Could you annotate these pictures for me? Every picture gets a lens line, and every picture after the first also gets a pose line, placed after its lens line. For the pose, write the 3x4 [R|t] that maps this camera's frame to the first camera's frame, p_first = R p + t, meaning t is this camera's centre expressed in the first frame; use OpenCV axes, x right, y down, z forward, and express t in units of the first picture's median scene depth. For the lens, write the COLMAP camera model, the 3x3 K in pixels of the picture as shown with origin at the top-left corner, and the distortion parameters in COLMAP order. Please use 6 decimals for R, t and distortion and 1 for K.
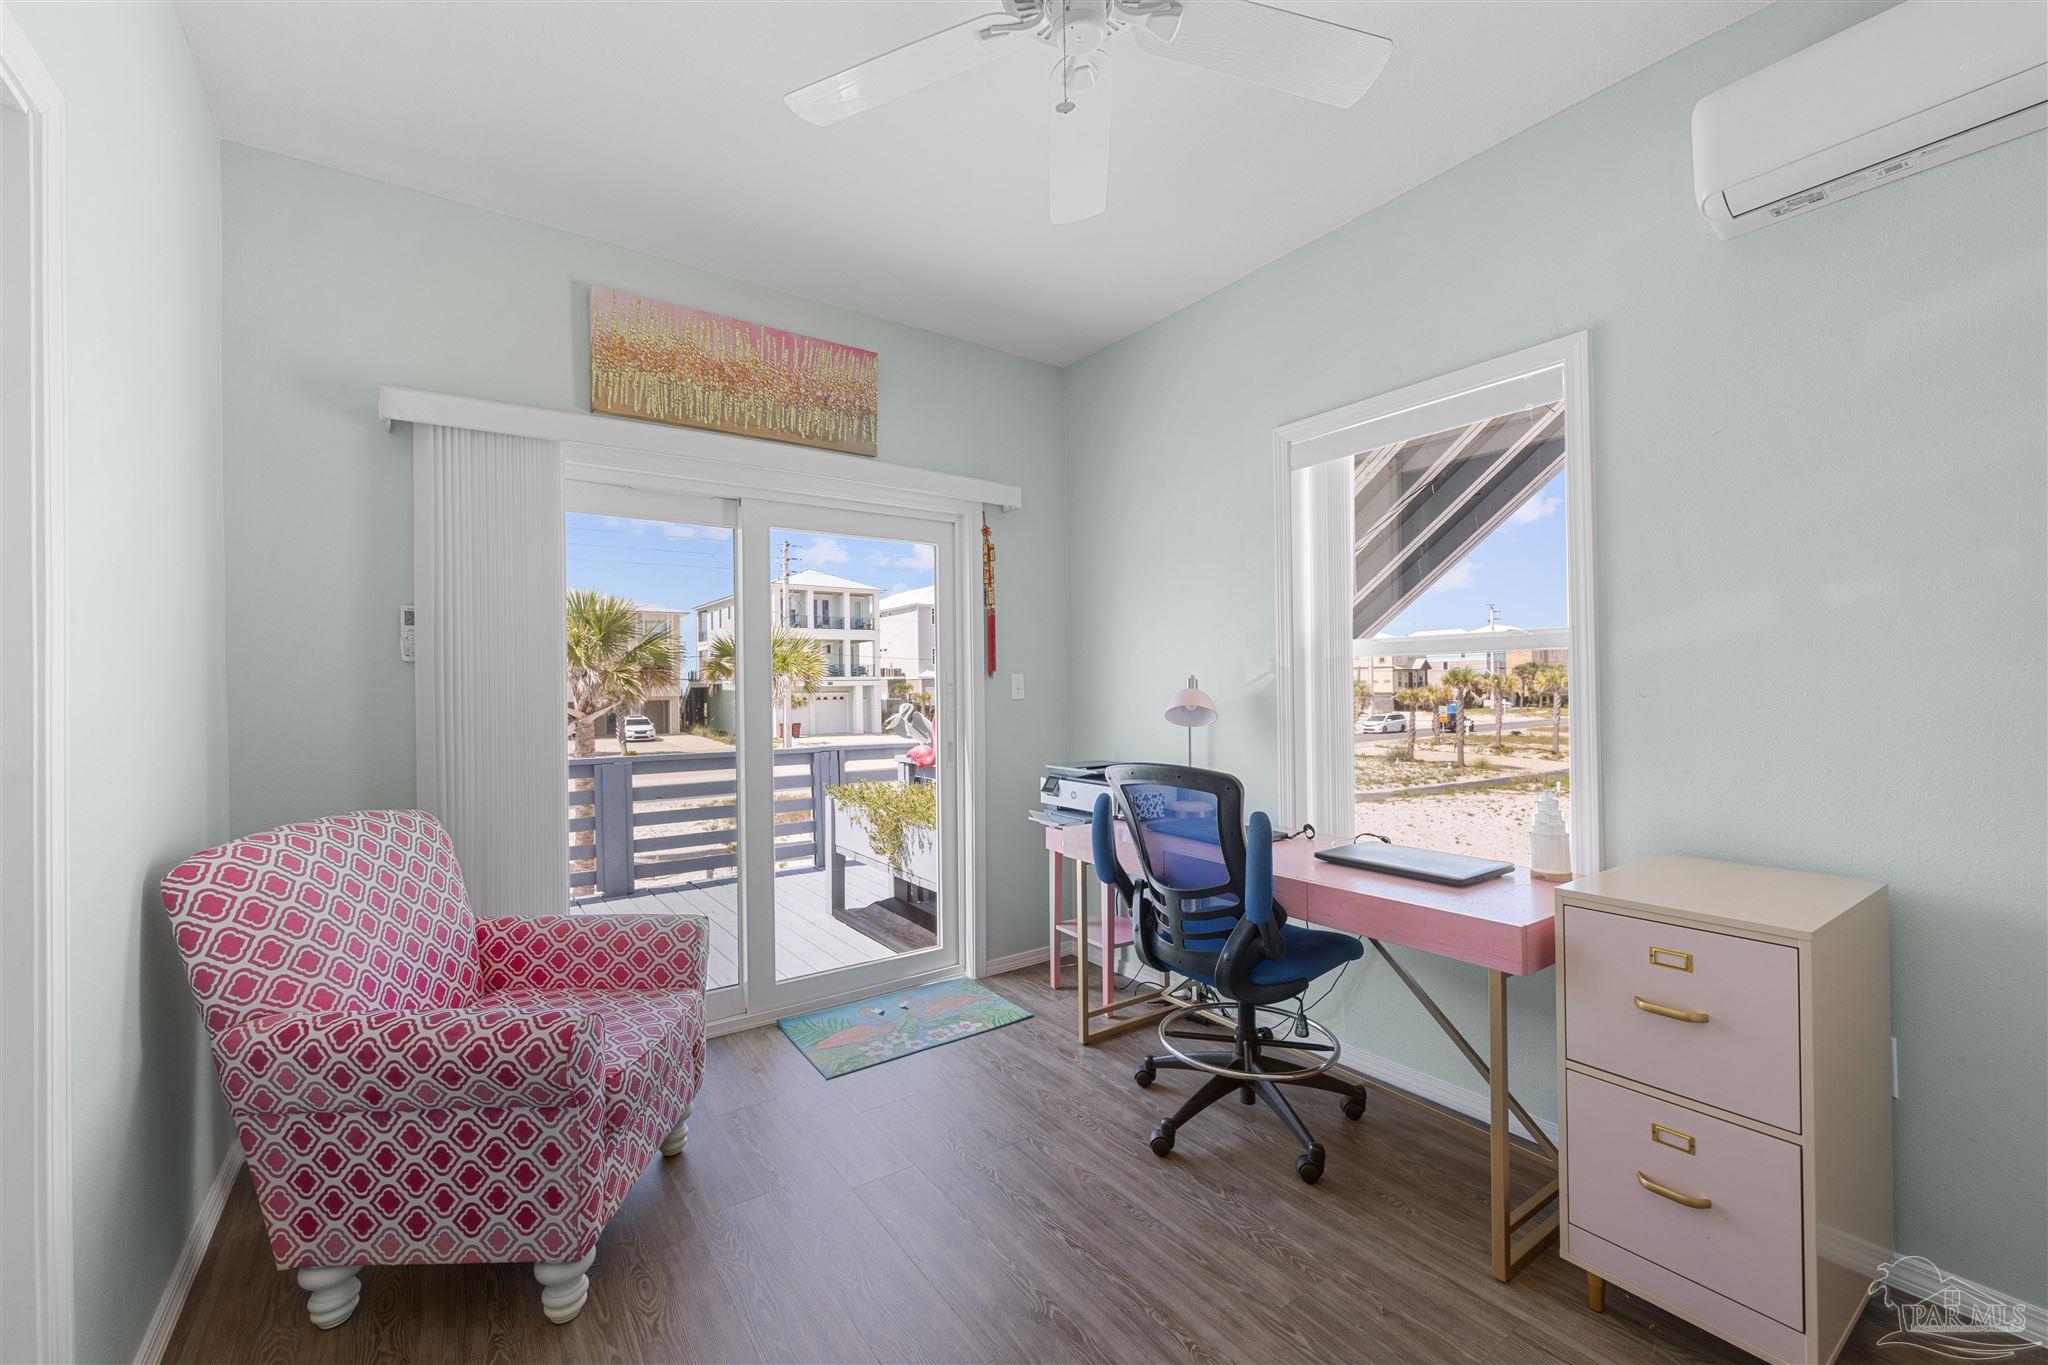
lens RADIAL K [[825.3, 0, 1019.4], [0, 825.3, 685.3], [0, 0, 1]] dist [-0.002618, -0.000331]
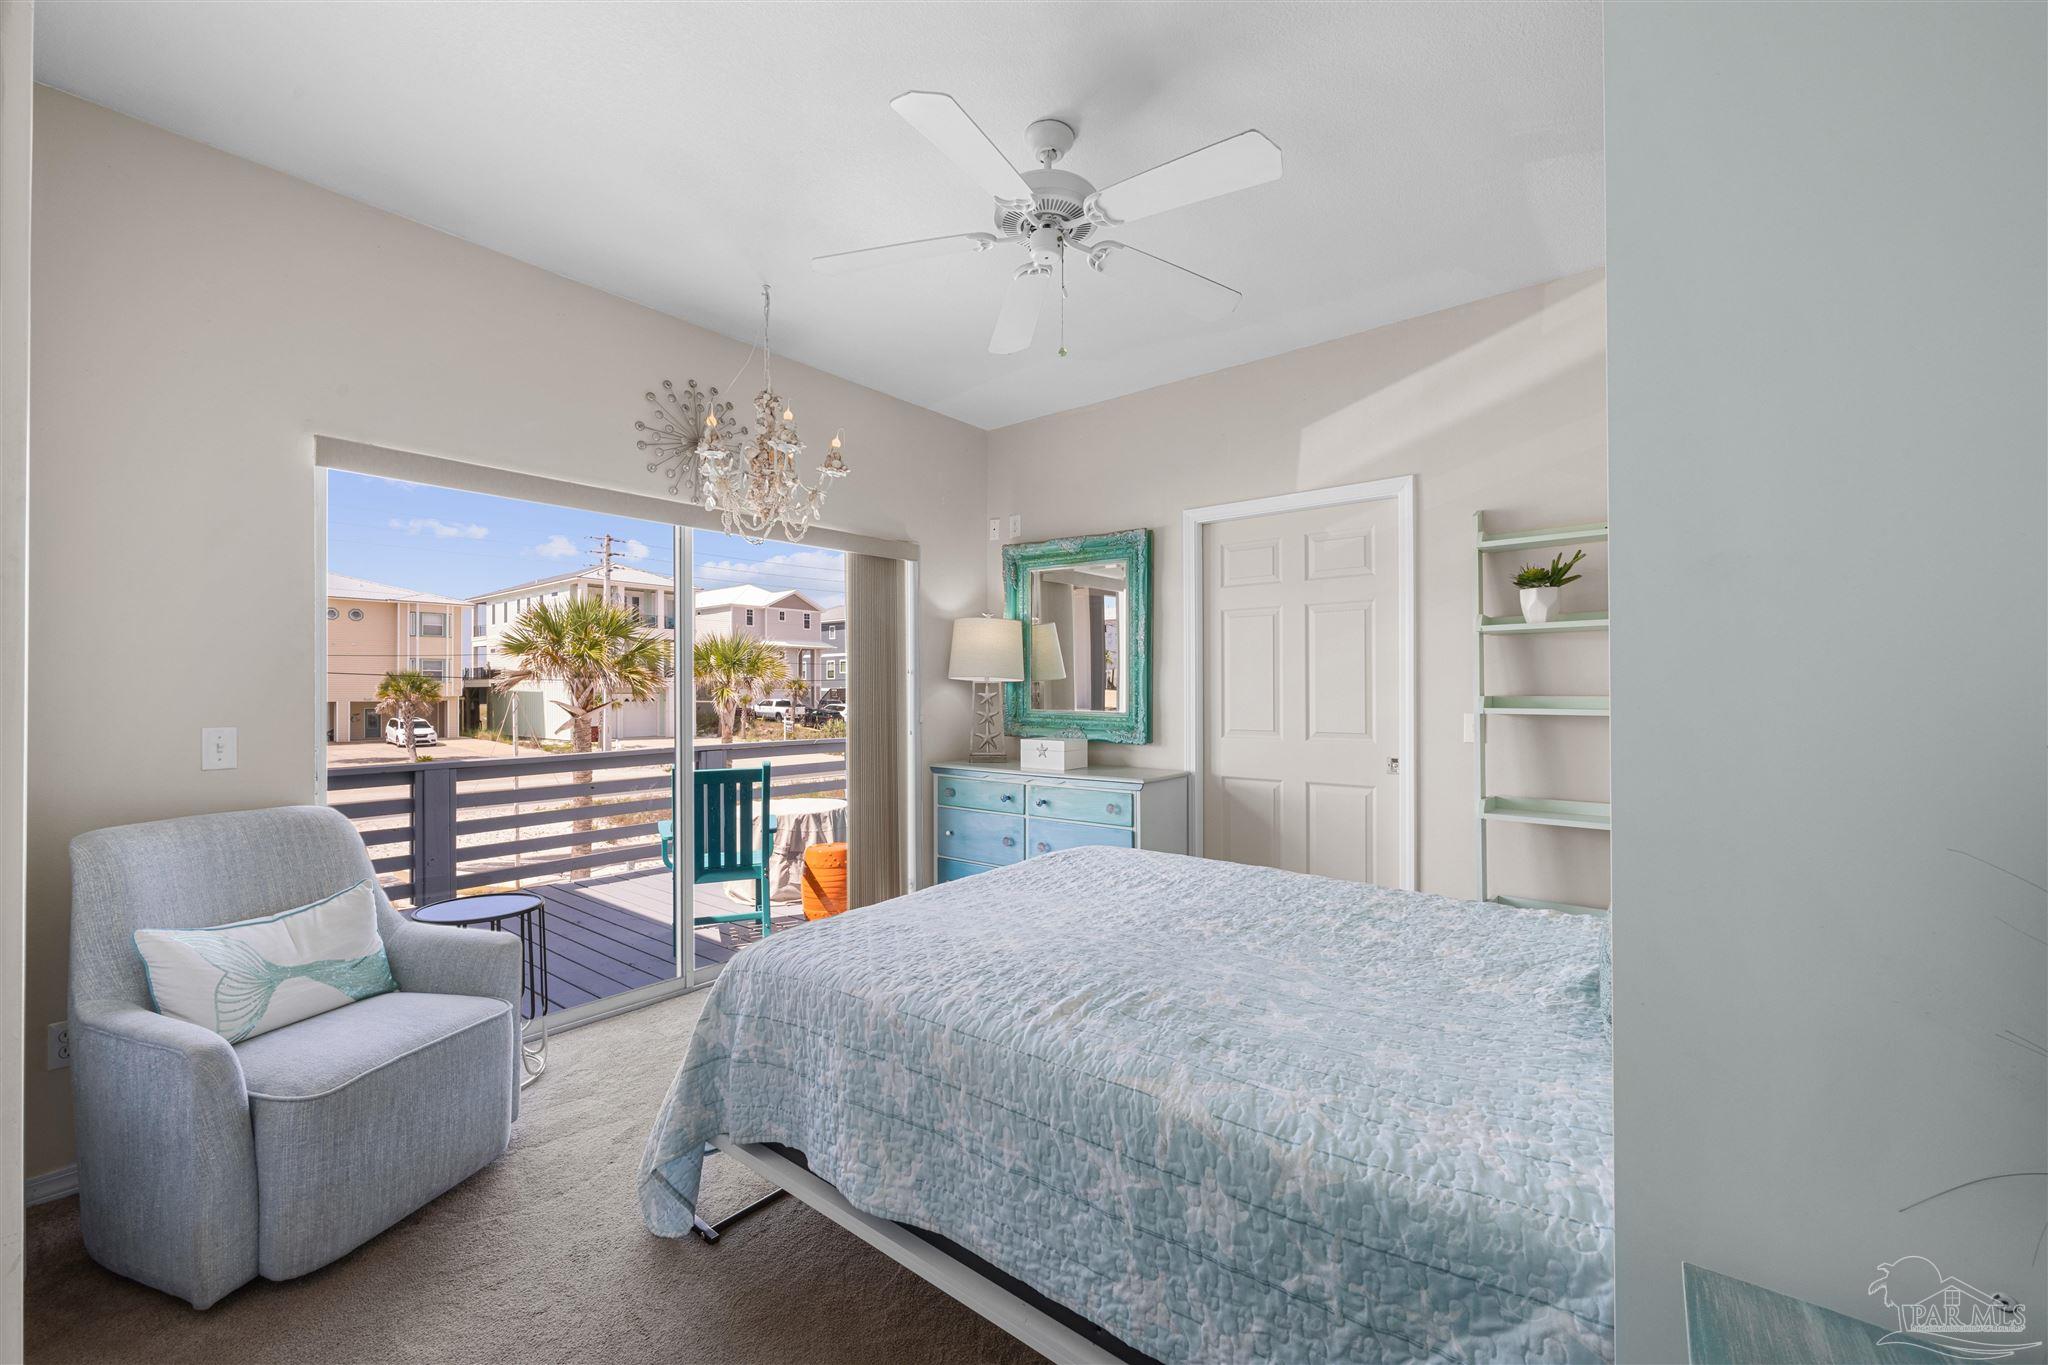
lens RADIAL K [[825.3, 0, 1027.3], [0, 825.3, 684.8], [0, 0, 1]] dist [-0.002618, -0.000331]
pose [[0.960045, 0.005028, 0.279799, -0.079576], [-0.004587, 0.999987, -0.002230, -0.000930], [-0.279807, 0.000858, 0.960056, -0.063198]]
